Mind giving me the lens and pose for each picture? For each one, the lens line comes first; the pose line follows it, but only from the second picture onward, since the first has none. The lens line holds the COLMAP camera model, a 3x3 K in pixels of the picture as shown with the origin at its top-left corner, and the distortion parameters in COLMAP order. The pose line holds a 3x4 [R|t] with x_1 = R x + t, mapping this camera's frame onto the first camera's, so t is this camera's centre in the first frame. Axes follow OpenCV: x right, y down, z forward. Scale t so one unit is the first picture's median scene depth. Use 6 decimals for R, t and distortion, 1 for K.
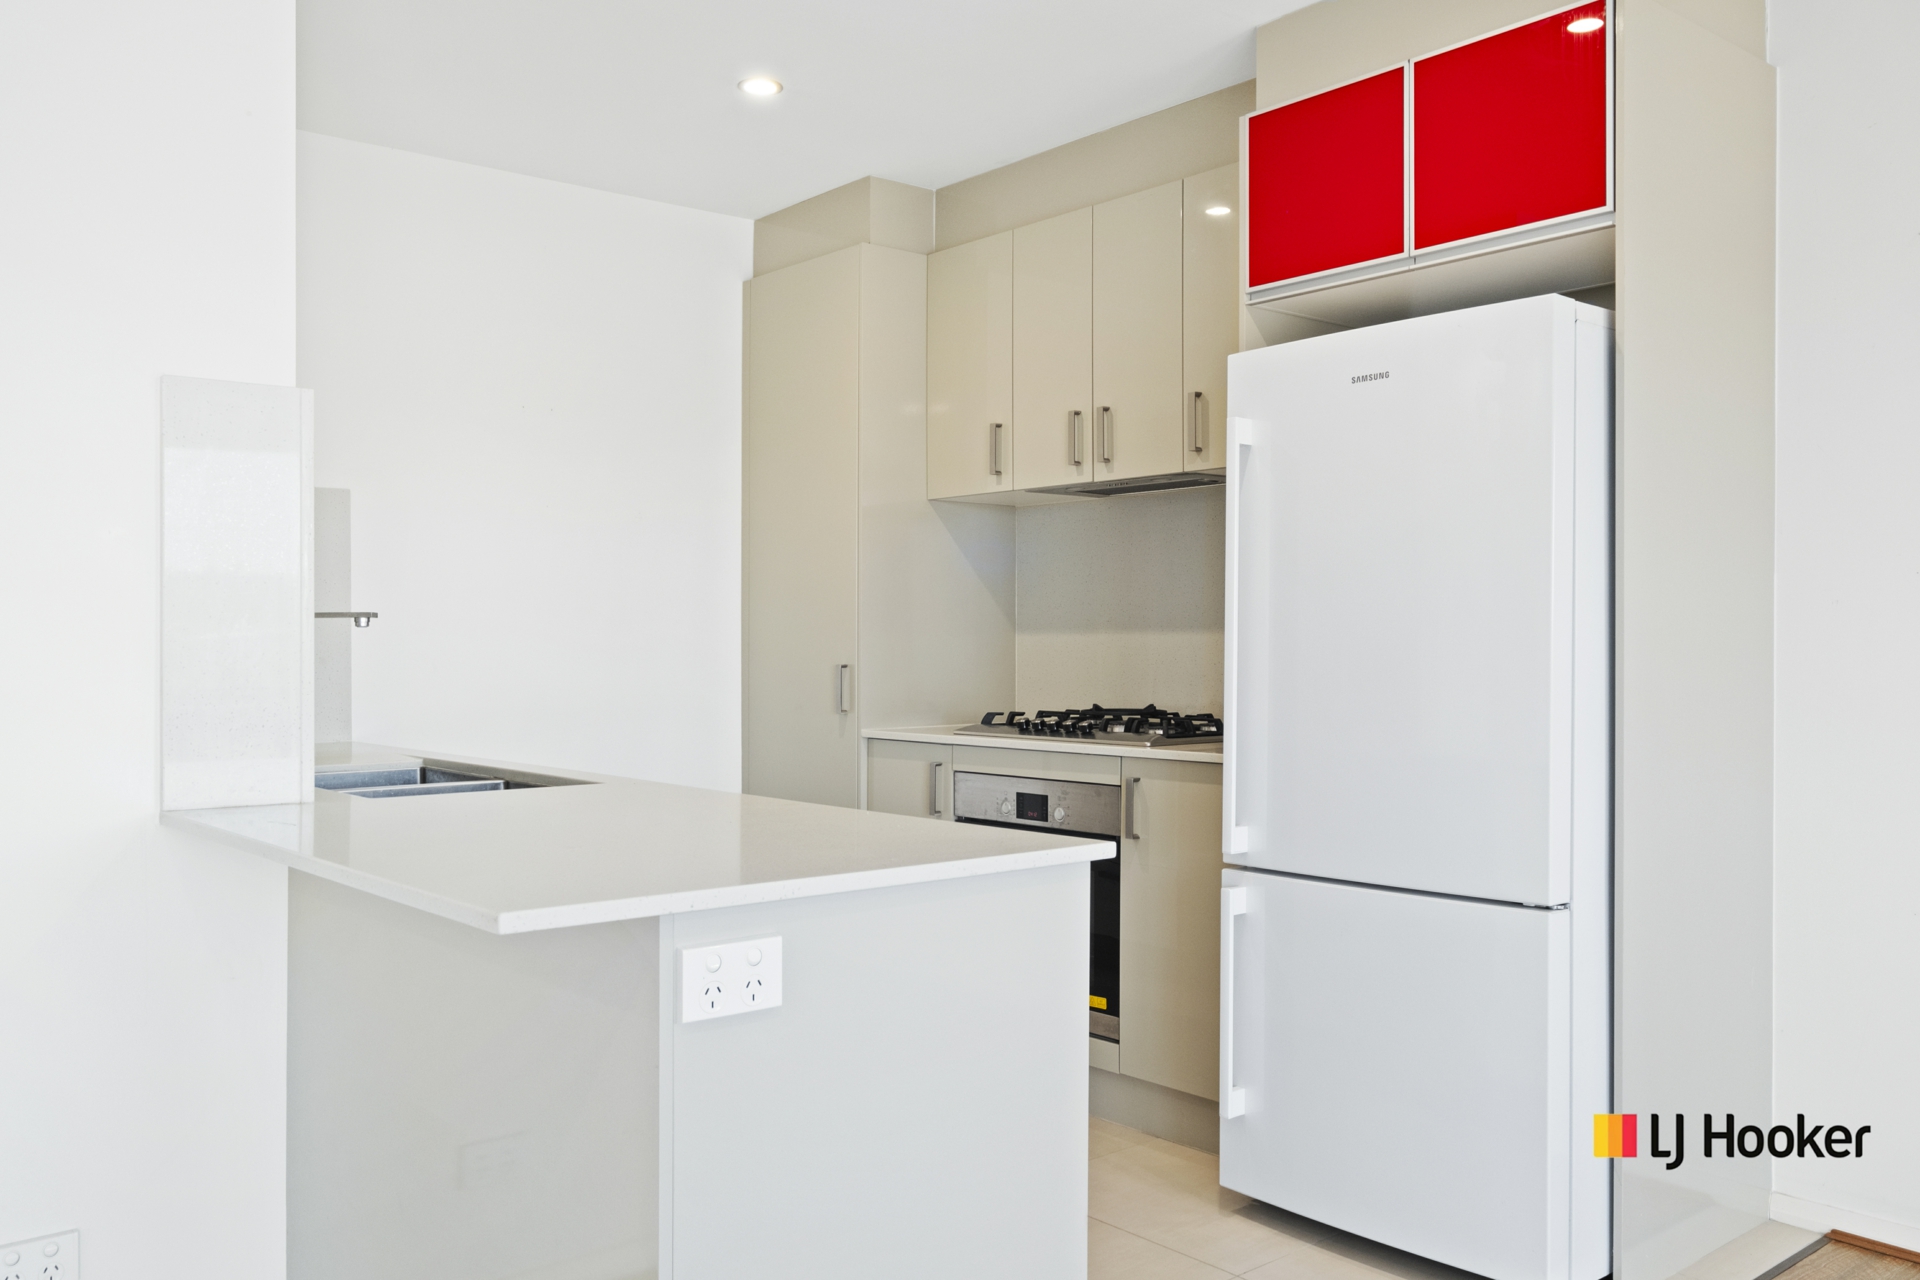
lens RADIAL K [[1558.9, 0, 963.9], [0, 1558.9, 635.2], [0, 0, 1]] dist [0.000367, 0.003407]
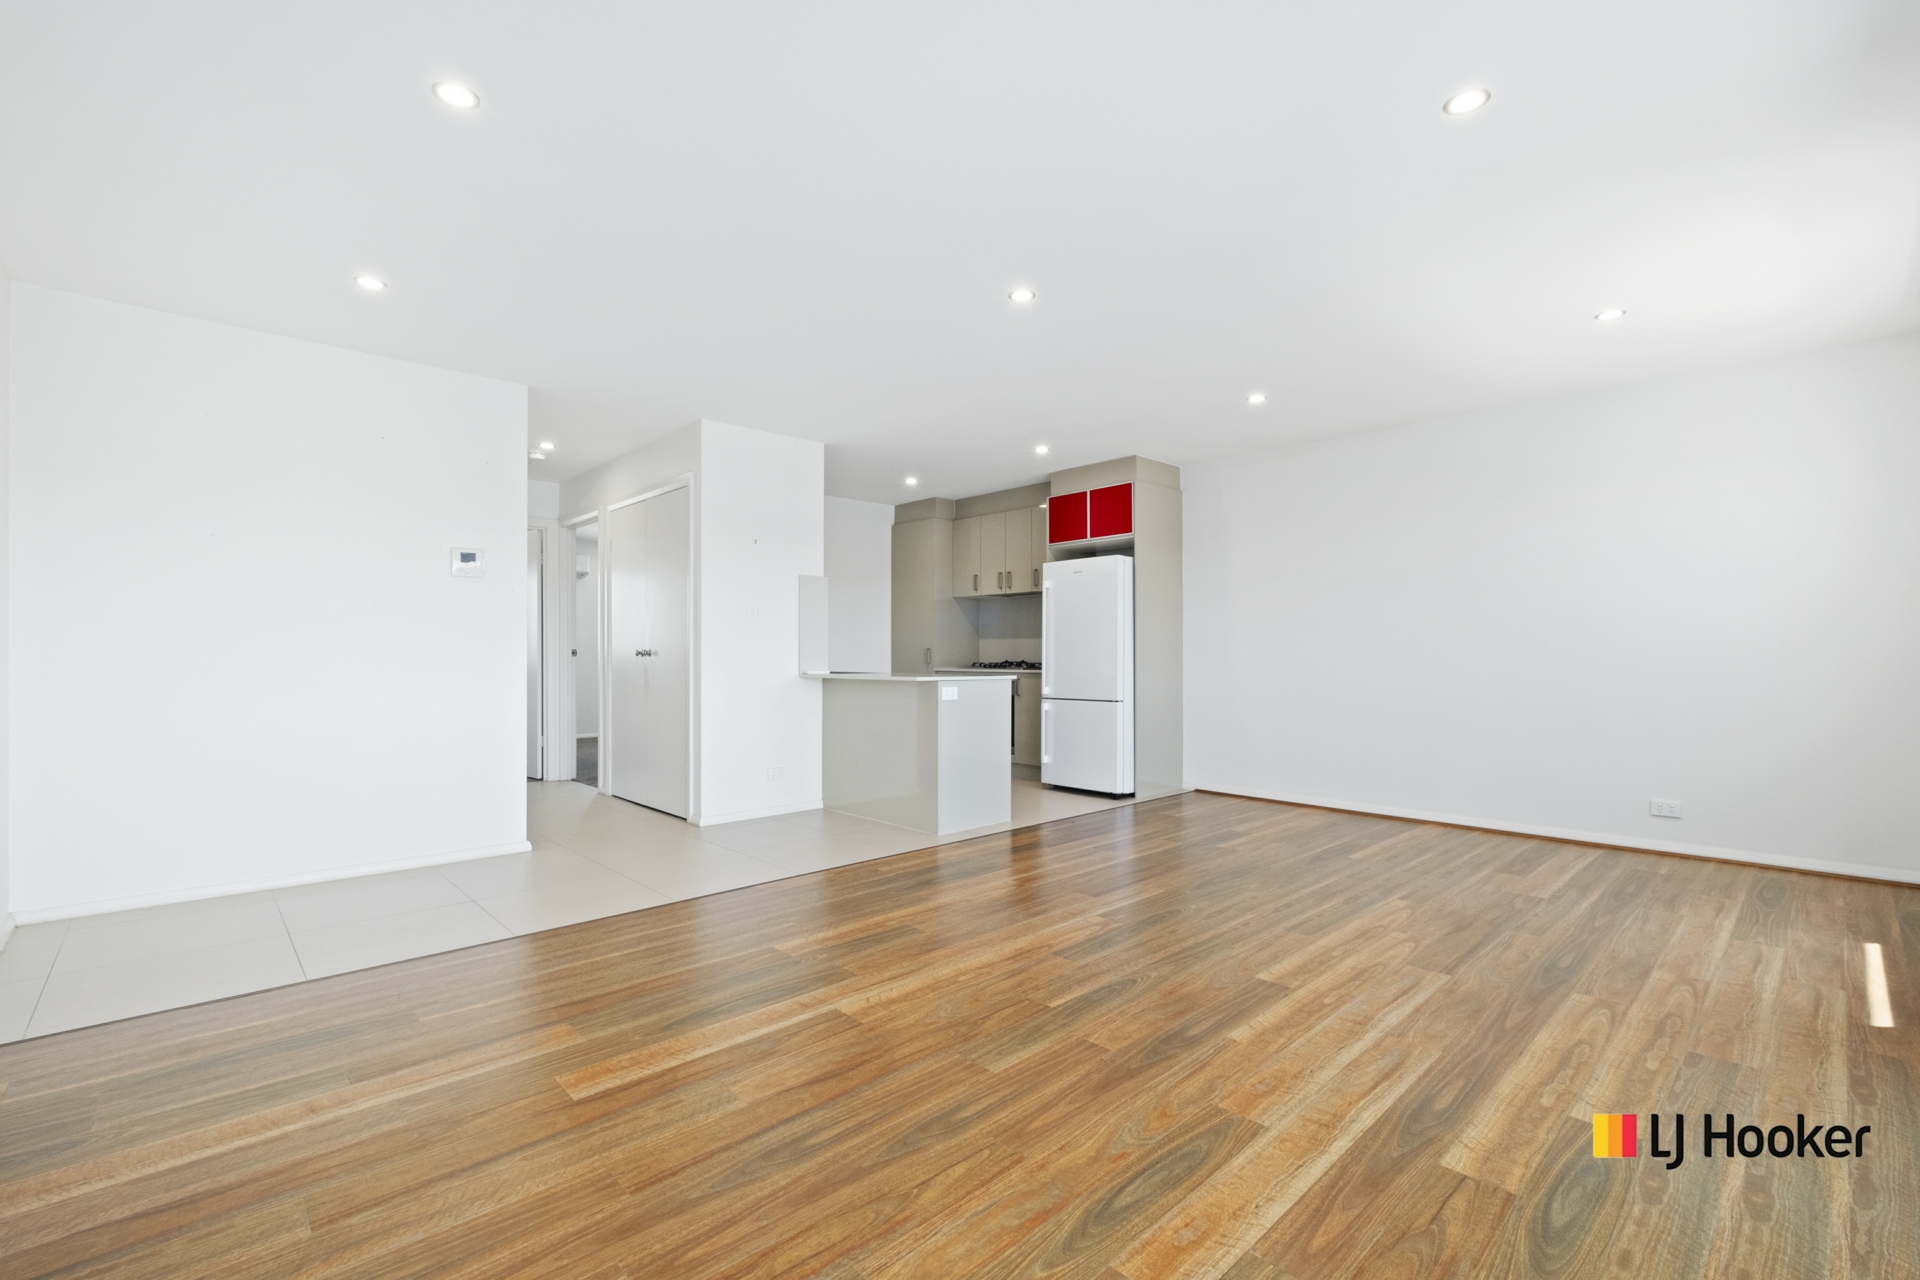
lens RADIAL K [[836.3, 0, 957.8], [0, 836.3, 646.5], [0, 0, 1]] dist [-0.008258, -0.000276]
pose [[0.998832, 0.001802, 0.048287, -0.128456], [-0.001530, 0.999983, -0.005661, 0.033466], [-0.048296, 0.005580, 0.998817, -0.969764]]
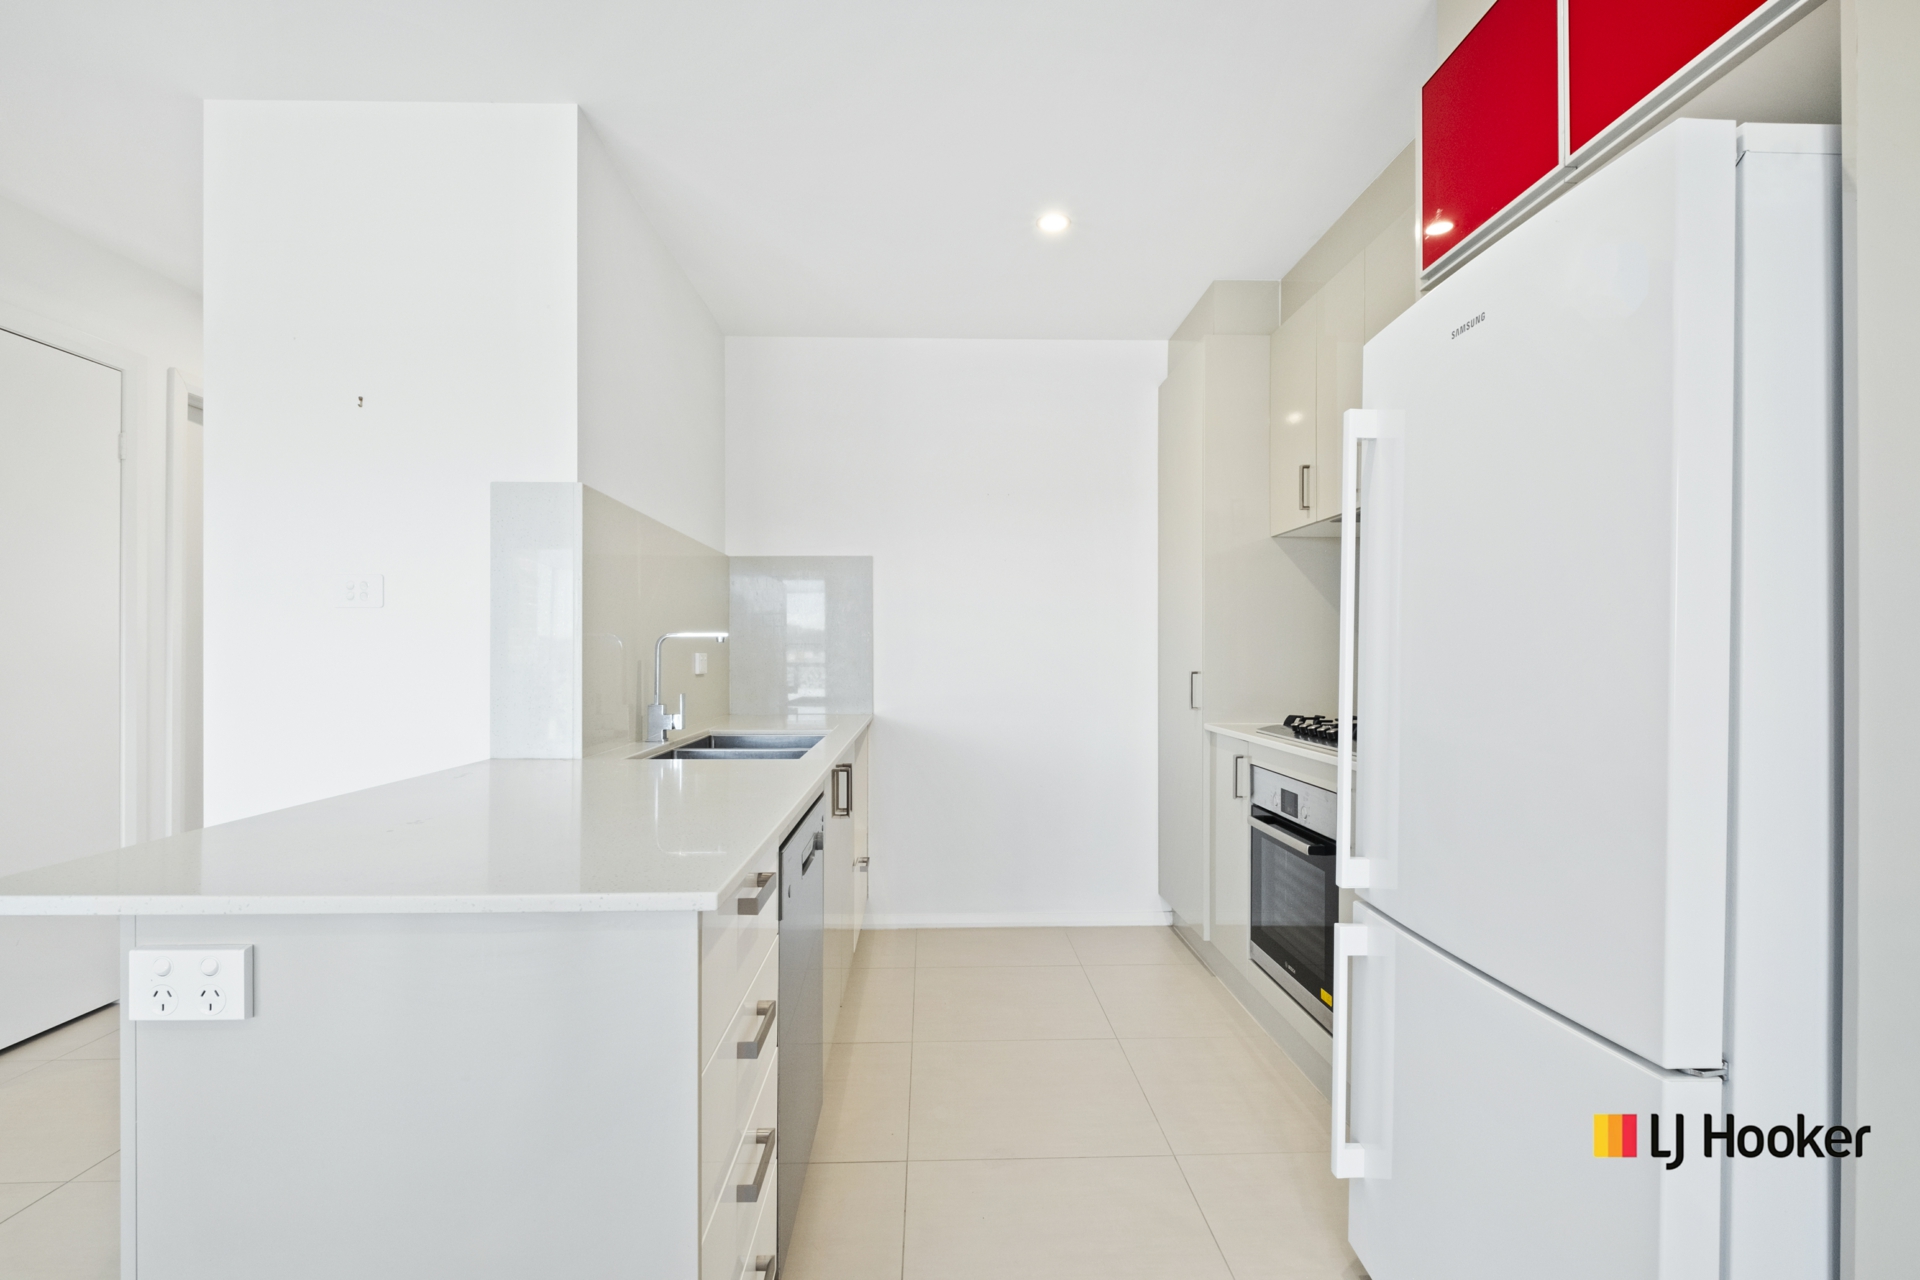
lens RADIAL K [[889.7, 0, 965.4], [0, 889.7, 651.9], [0, 0, 1]] dist [-0.002526, -0.000076]
pose [[0.786191, 0.004232, -0.617969, 0.294535], [-0.001809, 0.999988, 0.004547, -0.000092], [0.617981, -0.002457, 0.786189, 0.417266]]
